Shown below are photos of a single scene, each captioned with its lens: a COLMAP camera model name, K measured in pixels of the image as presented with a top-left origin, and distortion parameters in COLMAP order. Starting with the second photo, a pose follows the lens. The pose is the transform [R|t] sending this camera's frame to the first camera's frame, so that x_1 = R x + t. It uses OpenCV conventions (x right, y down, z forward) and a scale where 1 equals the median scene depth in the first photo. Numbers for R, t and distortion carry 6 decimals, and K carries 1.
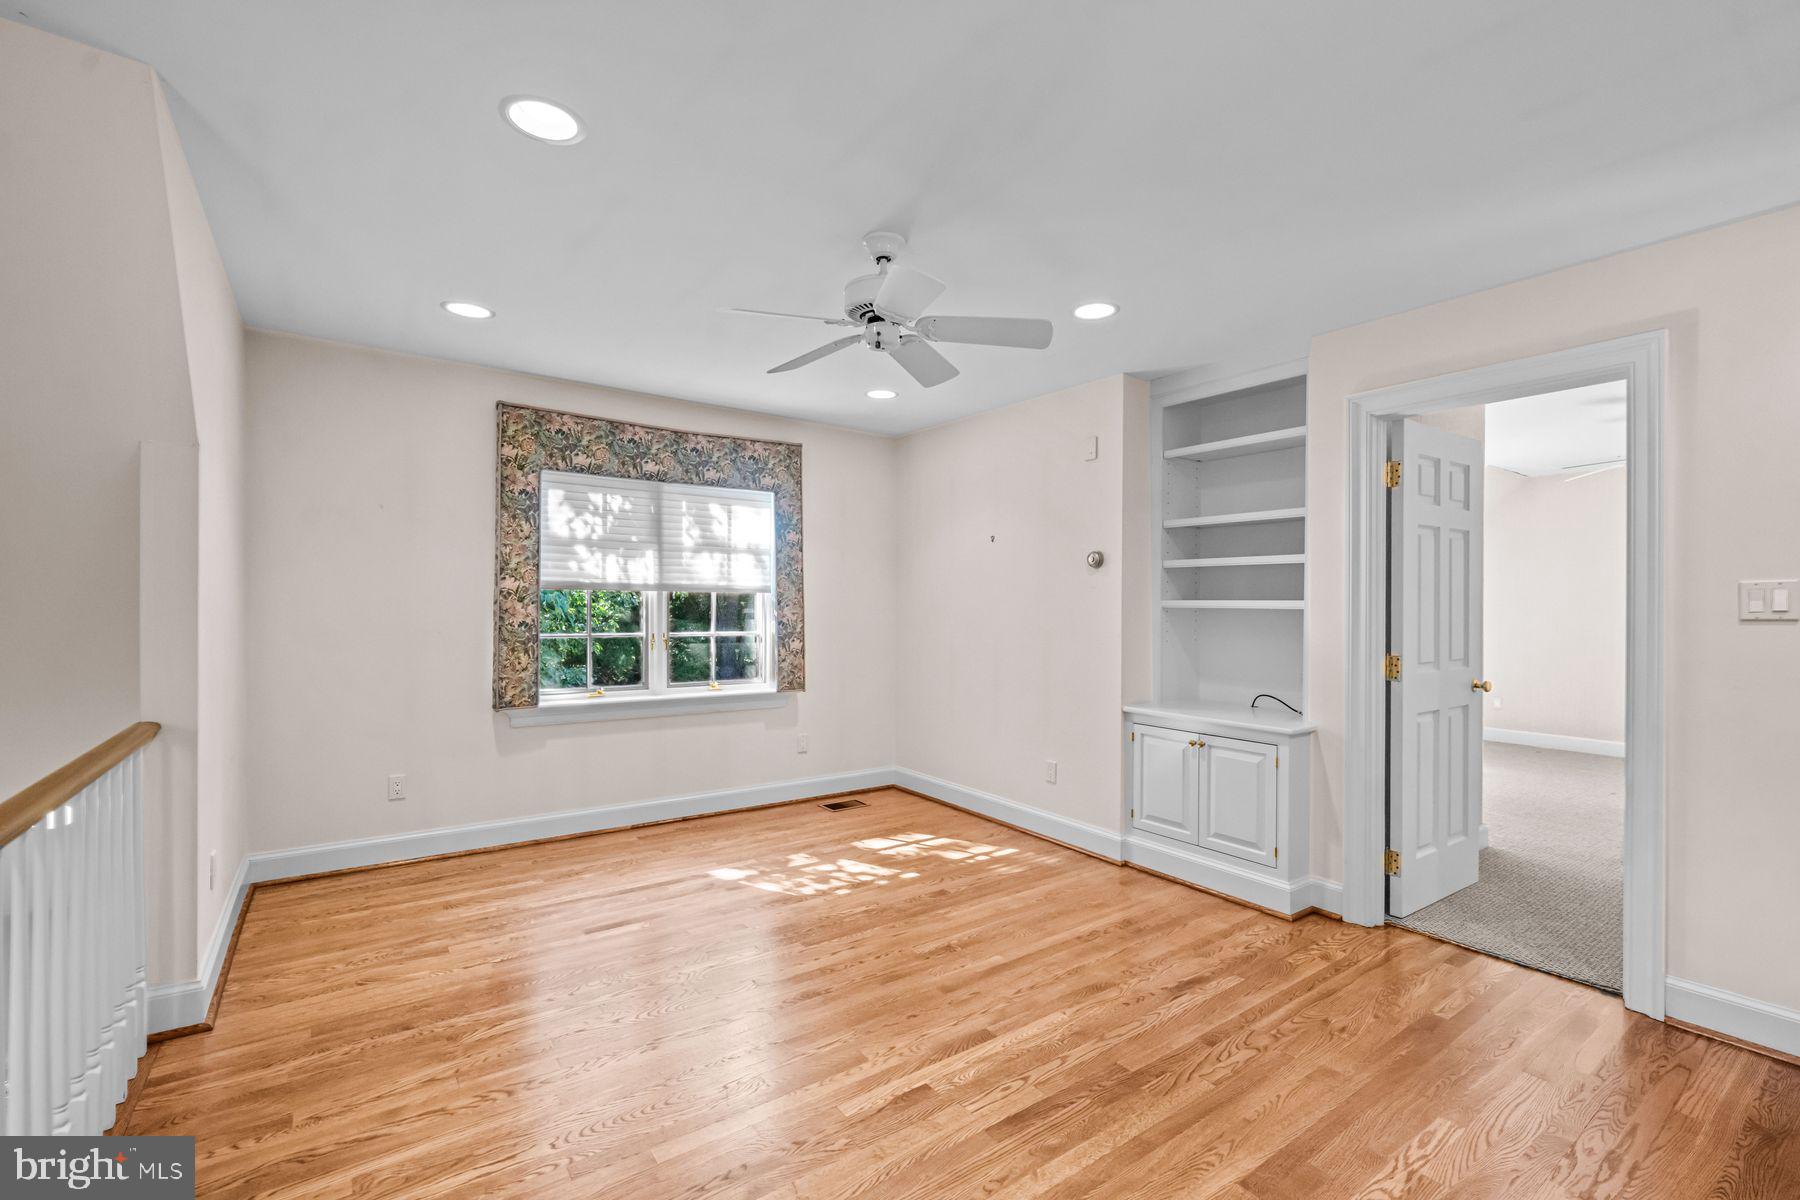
lens RADIAL K [[785.7, 0, 900.0], [0, 785.7, 600.0], [0, 0, 1]] dist [0.000607, 0.000050]
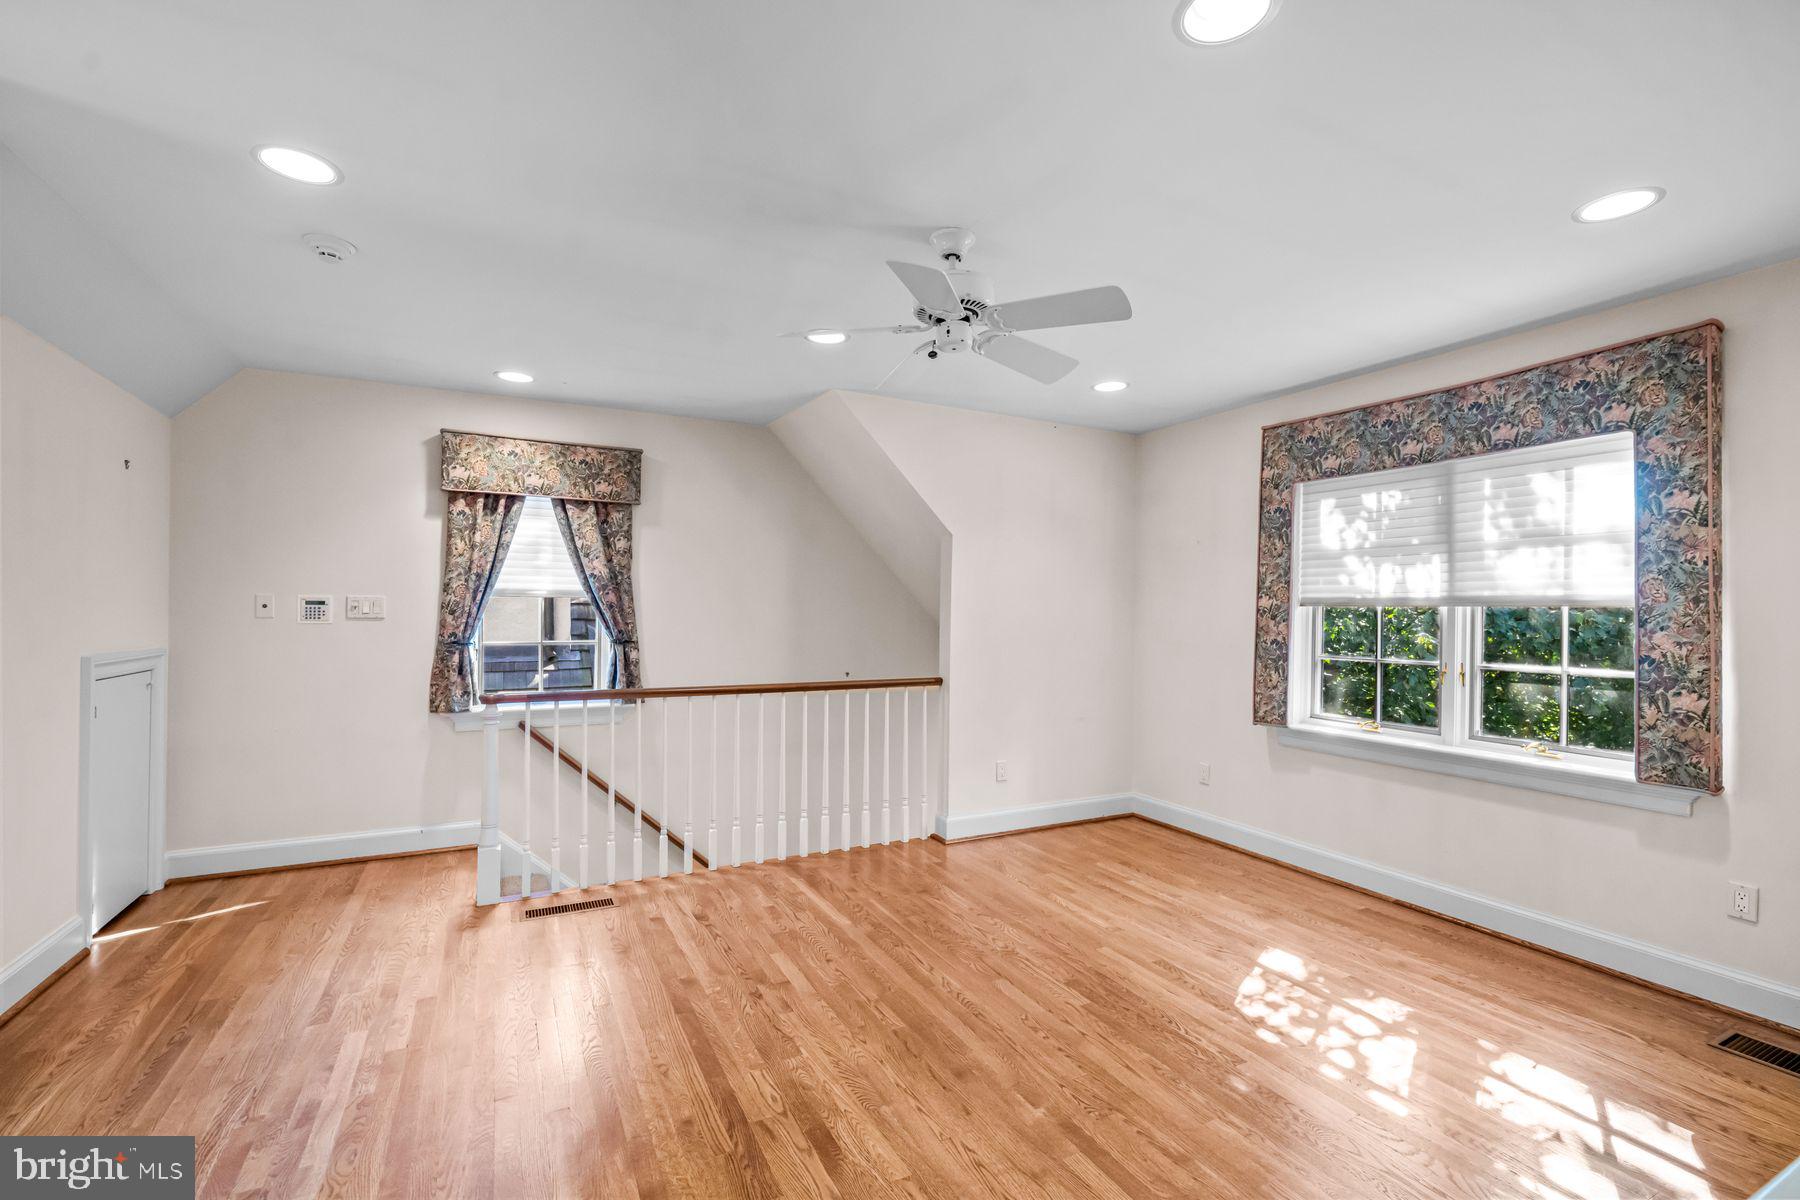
lens RADIAL K [[772.2, 0, 900.0], [0, 772.2, 600.0], [0, 0, 1]] dist [-0.000422, -0.000171]
pose [[-0.144808, -0.025817, -0.989123, 0.517273], [-0.006974, 0.999661, -0.025071, 0.004929], [0.989435, 0.003268, -0.144939, 0.611368]]
